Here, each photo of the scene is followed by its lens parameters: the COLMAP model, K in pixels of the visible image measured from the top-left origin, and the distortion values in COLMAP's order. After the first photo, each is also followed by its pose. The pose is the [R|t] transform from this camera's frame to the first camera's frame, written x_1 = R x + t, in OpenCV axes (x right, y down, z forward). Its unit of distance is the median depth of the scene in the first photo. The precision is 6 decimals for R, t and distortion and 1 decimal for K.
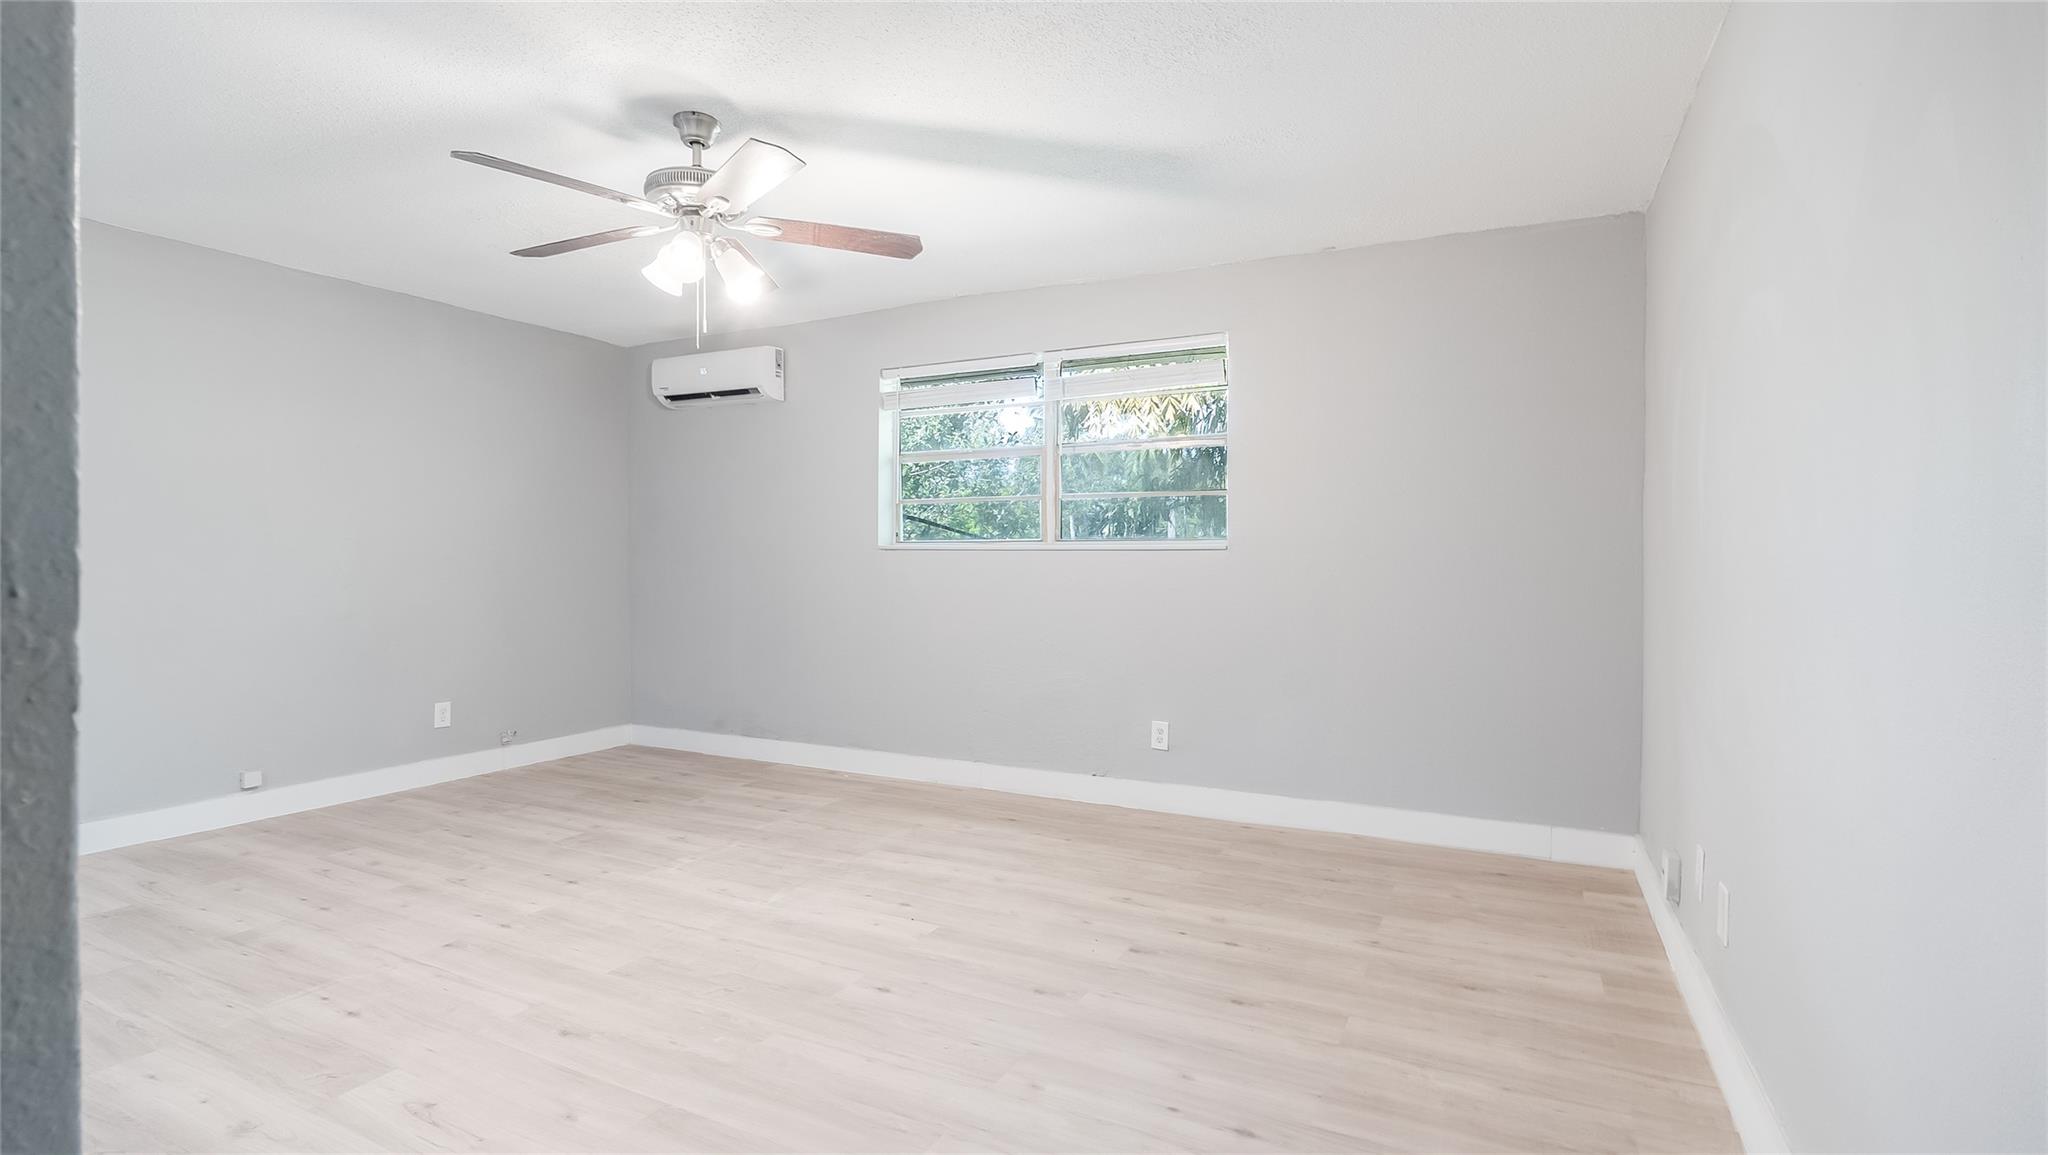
lens RADIAL K [[949.7, 0, 1030.3], [0, 949.7, 577.2], [0, 0, 1]] dist [-0.007270, 0.000768]
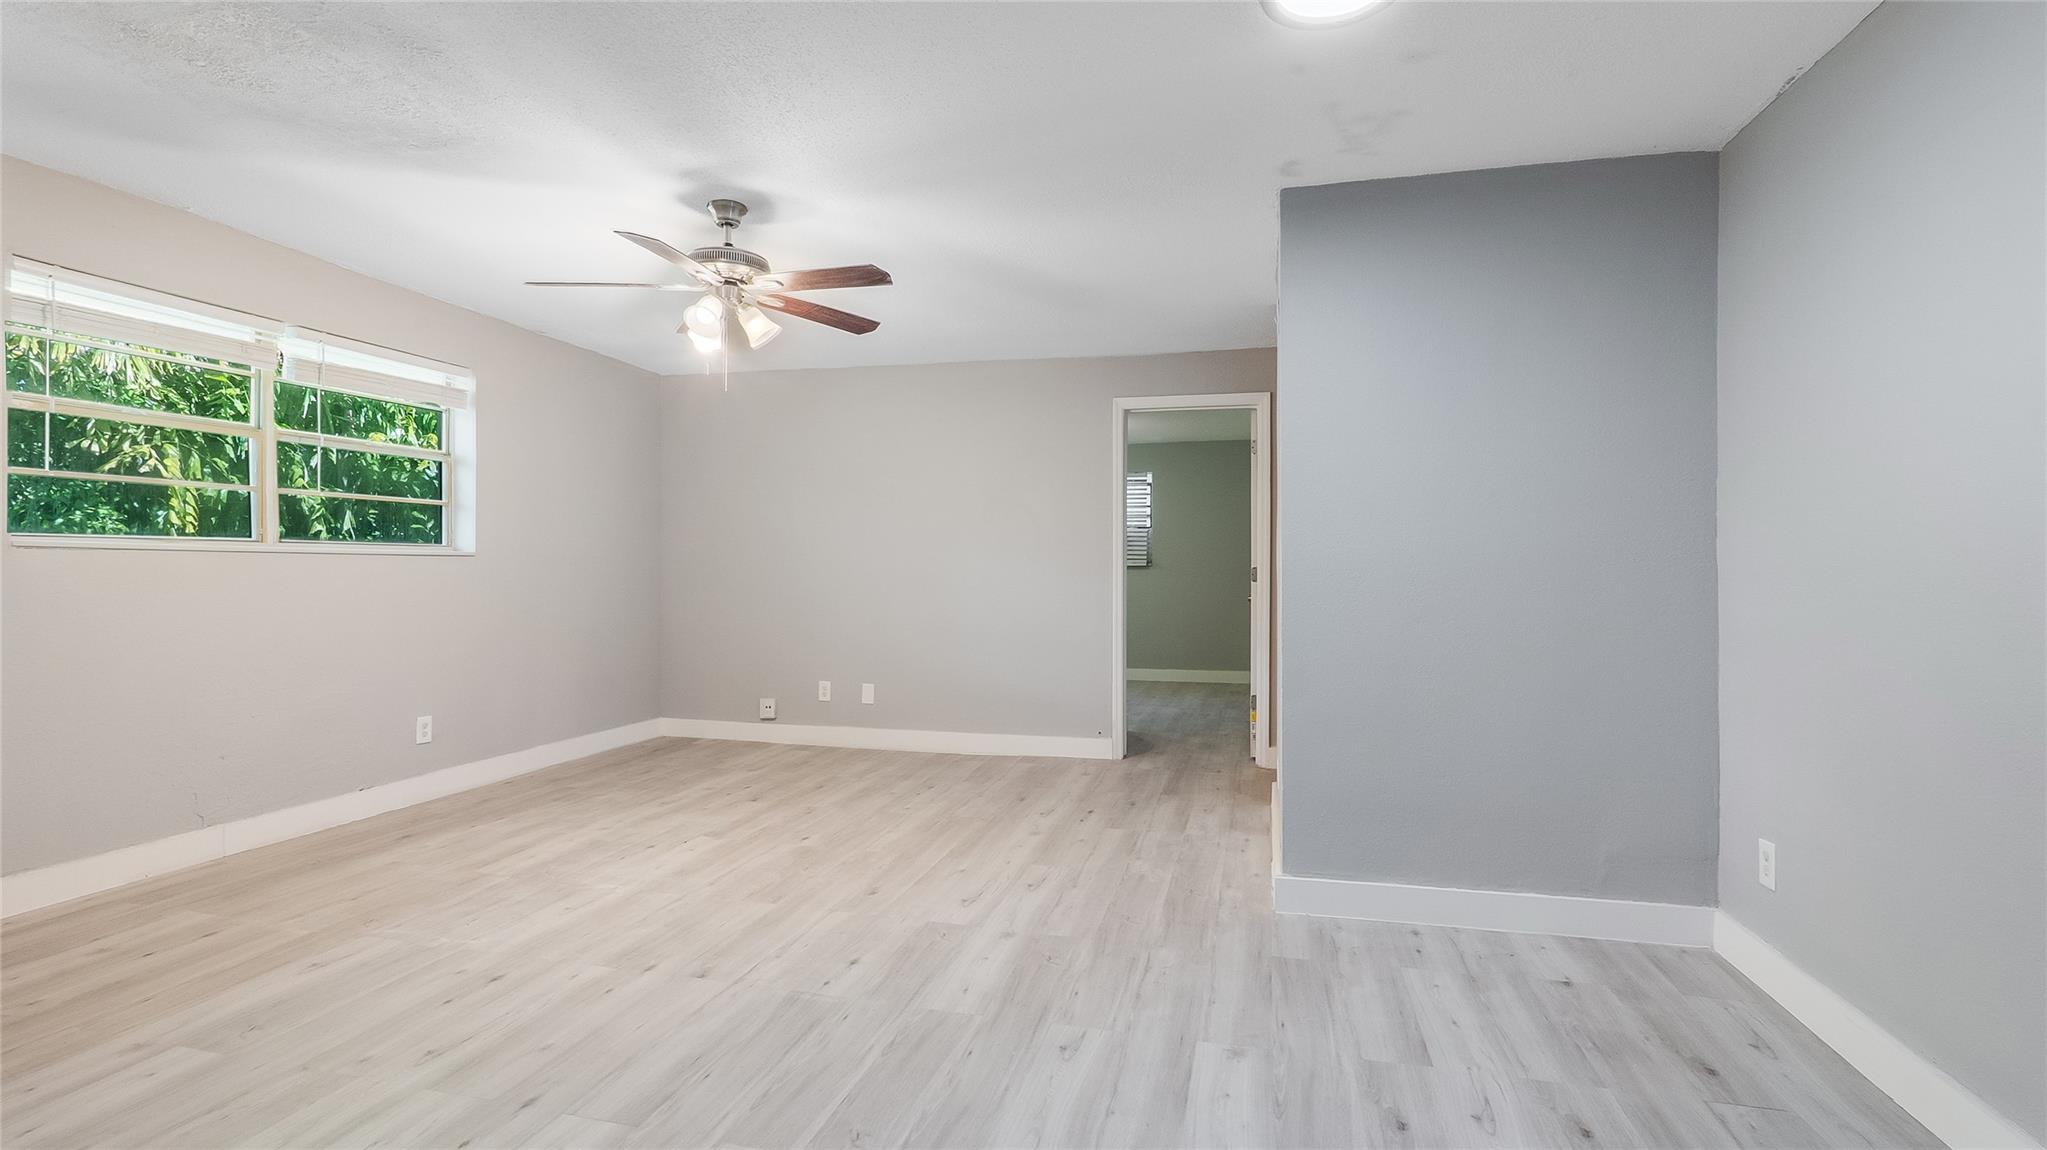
lens RADIAL K [[957.0, 0, 1027.6], [0, 957.0, 573.7], [0, 0, 1]] dist [-0.008016, 0.001432]
pose [[-0.223277, -0.009938, 0.974704, -1.499328], [0.010841, 0.999861, 0.012678, -0.019581], [-0.974695, 0.013397, -0.223138, 0.827470]]
